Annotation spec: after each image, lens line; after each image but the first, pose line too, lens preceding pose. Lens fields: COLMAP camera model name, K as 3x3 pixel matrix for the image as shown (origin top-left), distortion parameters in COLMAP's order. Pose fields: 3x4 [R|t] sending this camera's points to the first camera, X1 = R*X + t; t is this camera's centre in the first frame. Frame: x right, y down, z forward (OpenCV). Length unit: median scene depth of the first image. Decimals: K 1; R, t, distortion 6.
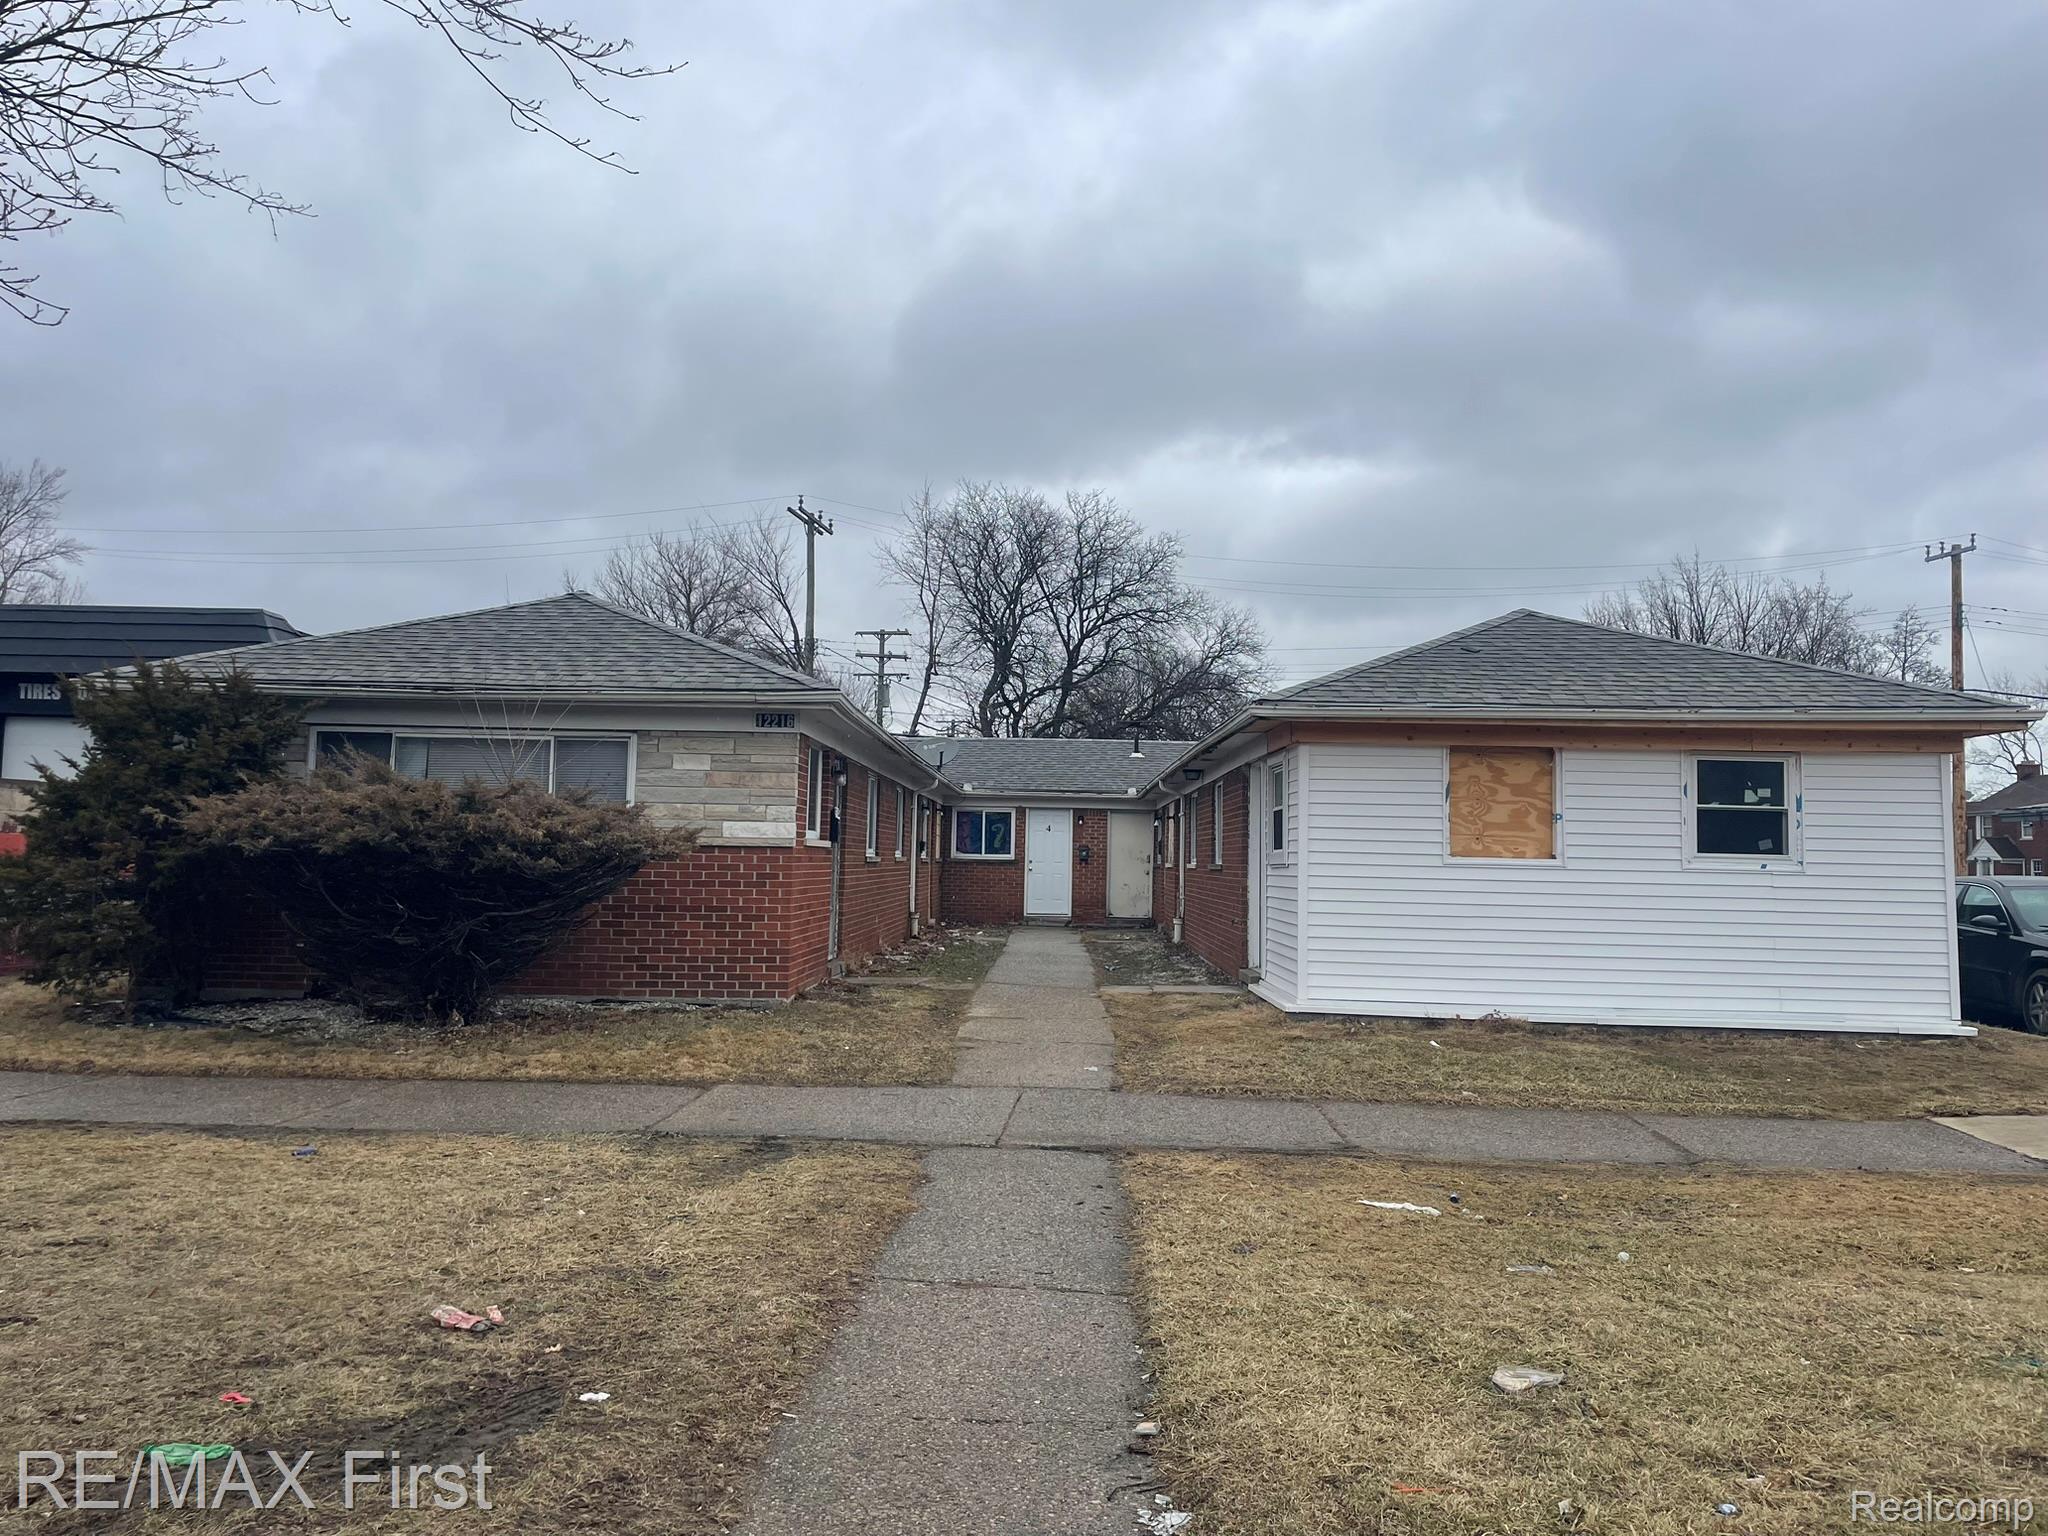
lens RADIAL K [[1530.7, 0, 1025.3], [0, 1530.7, 731.4], [0, 0, 1]] dist [0.096686, -0.123371]
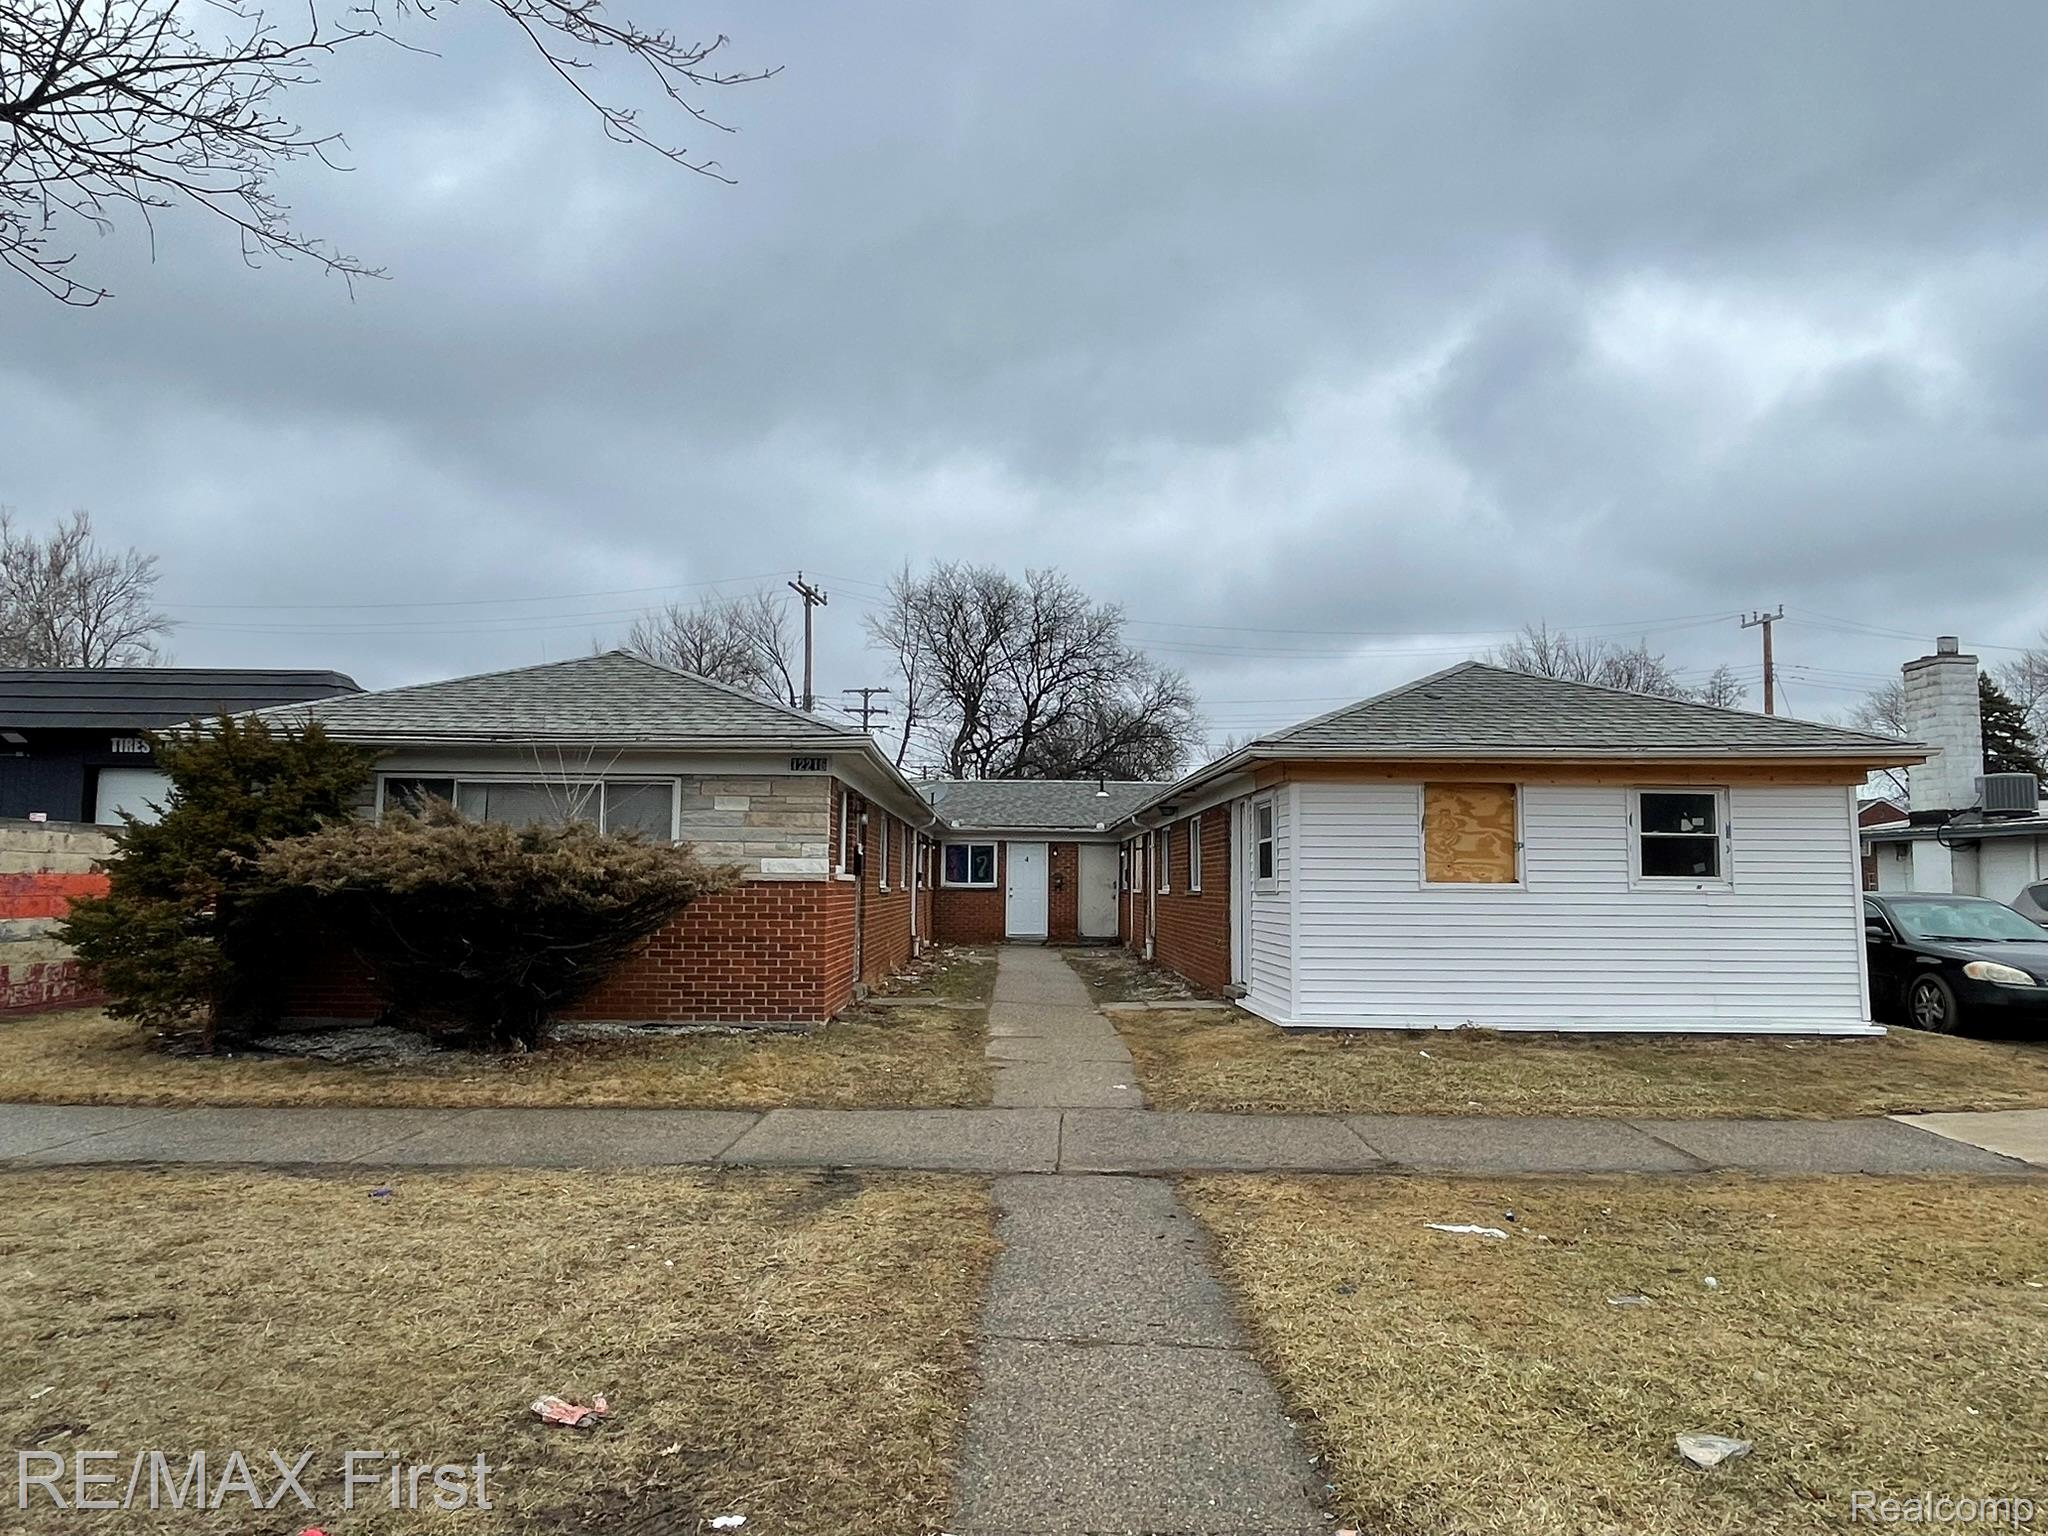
lens RADIAL K [[1296.7, 0, 1034.0], [0, 1296.7, 765.4], [0, 0, 1]] dist [-0.000216, -0.000408]
pose [[0.999119, -0.008033, 0.041183, -0.042263], [0.008336, 0.999939, -0.007182, 0.001631], [-0.041123, 0.007519, 0.999126, 0.082201]]
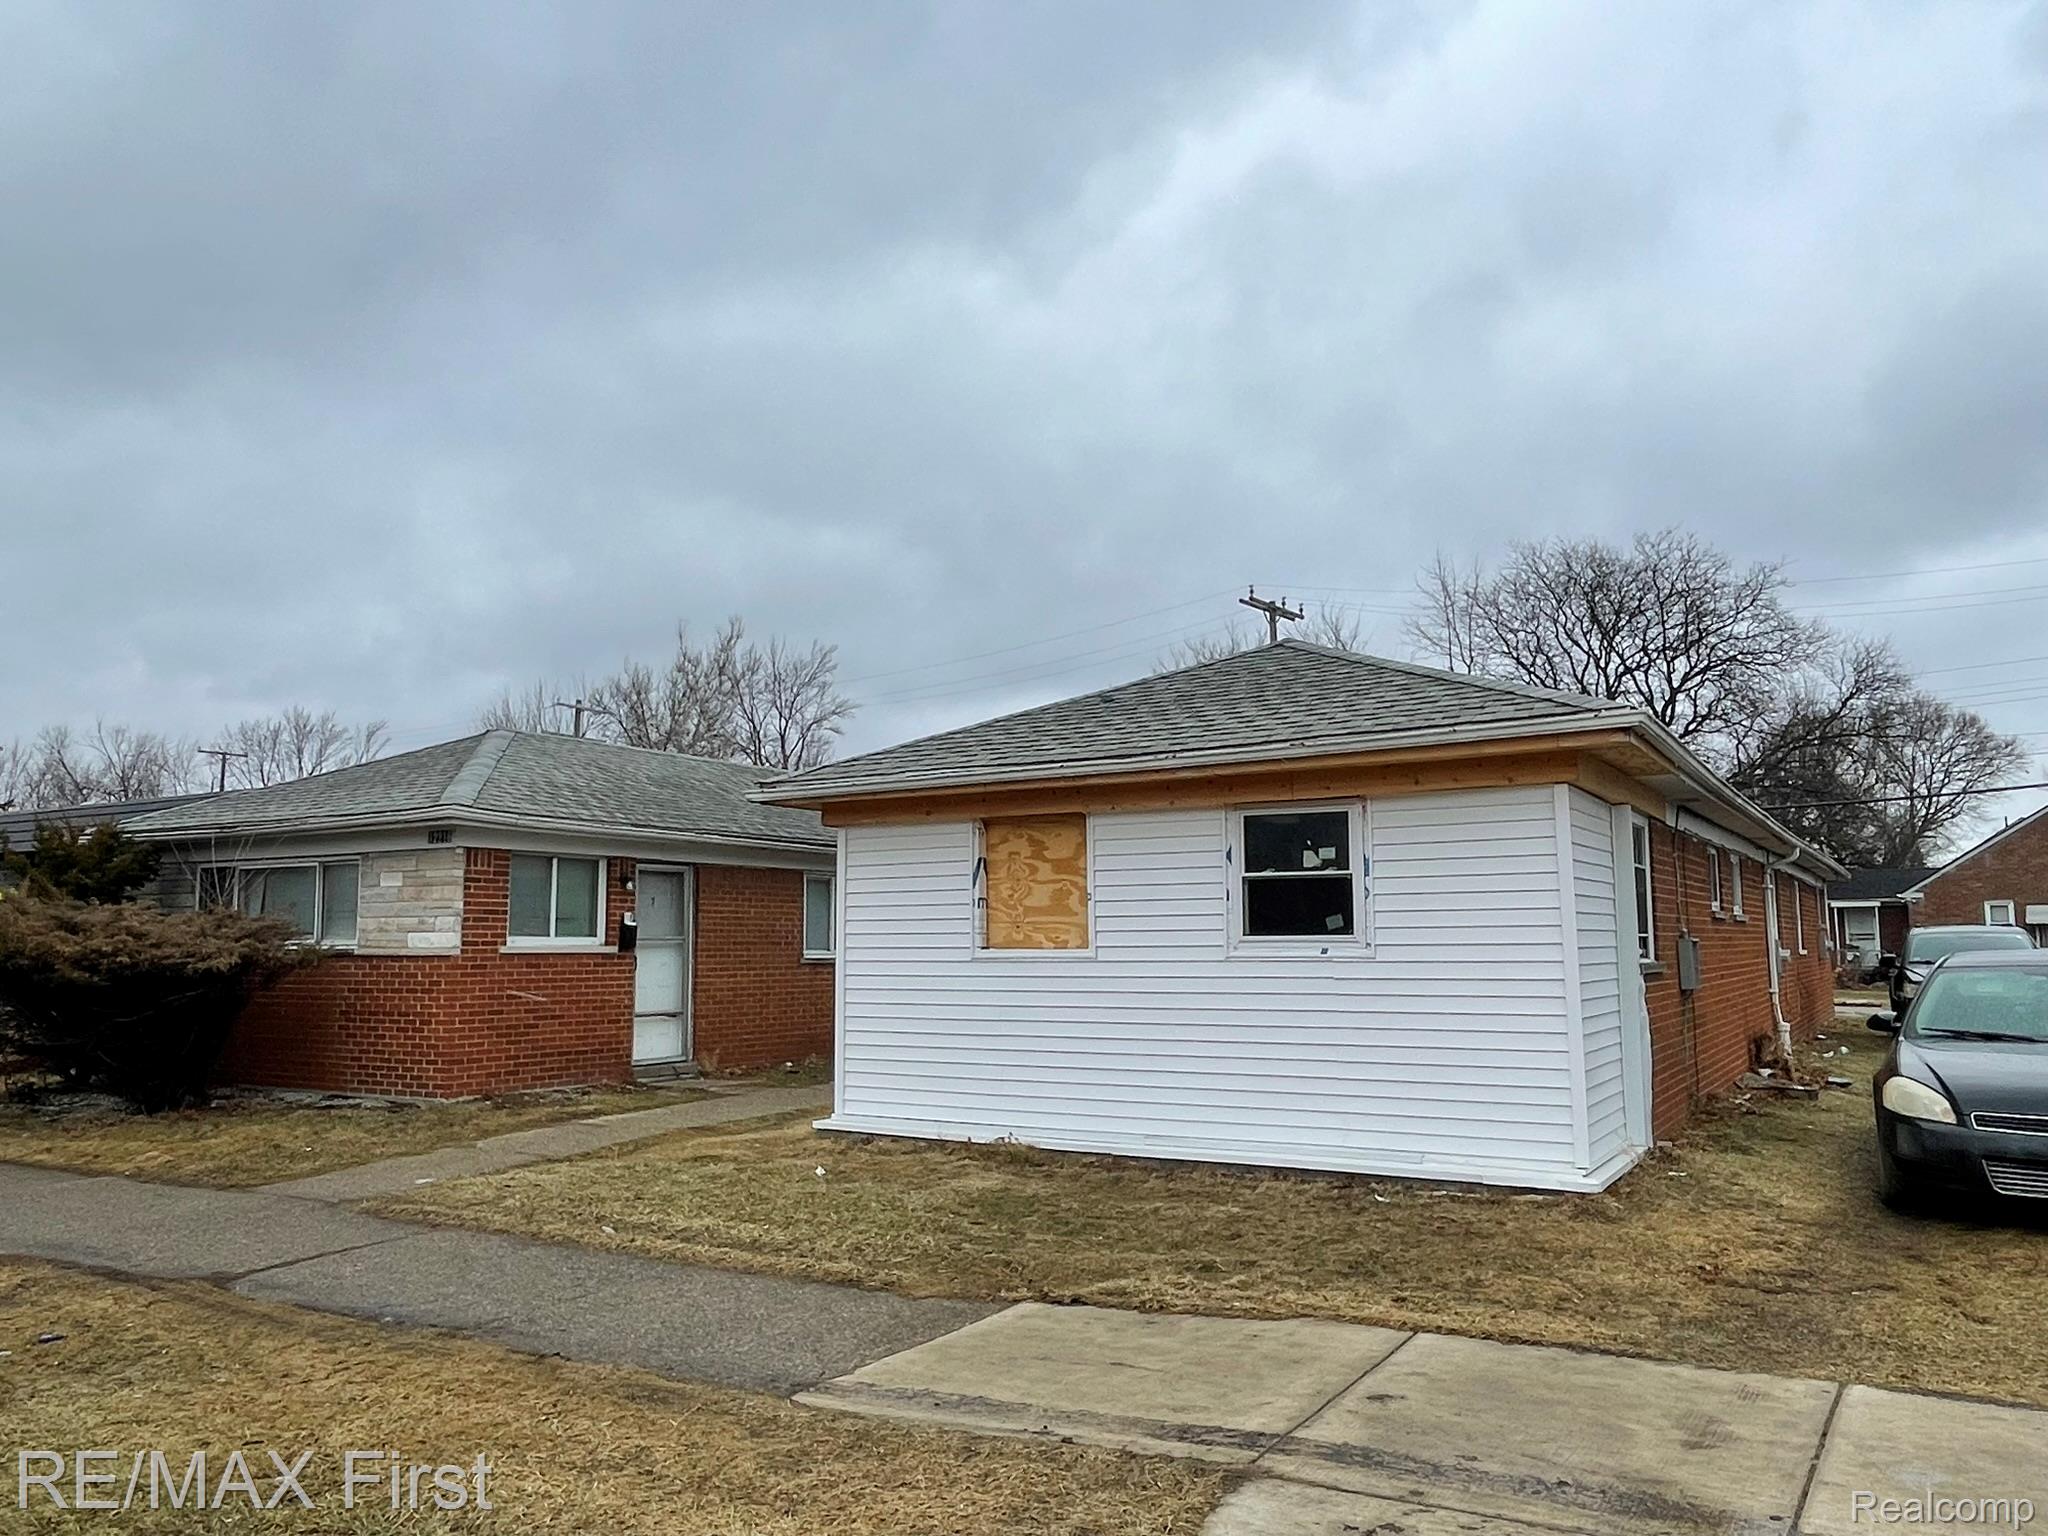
lens RADIAL K [[1508.5, 0, 1024.6], [0, 1508.5, 775.1], [0, 0, 1]] dist [-0.000121, -0.001215]
pose [[0.866328, -0.080874, -0.492885, 0.706395], [0.064569, 0.996658, -0.050045, 0.028721], [0.495285, 0.011530, 0.868654, 0.289100]]
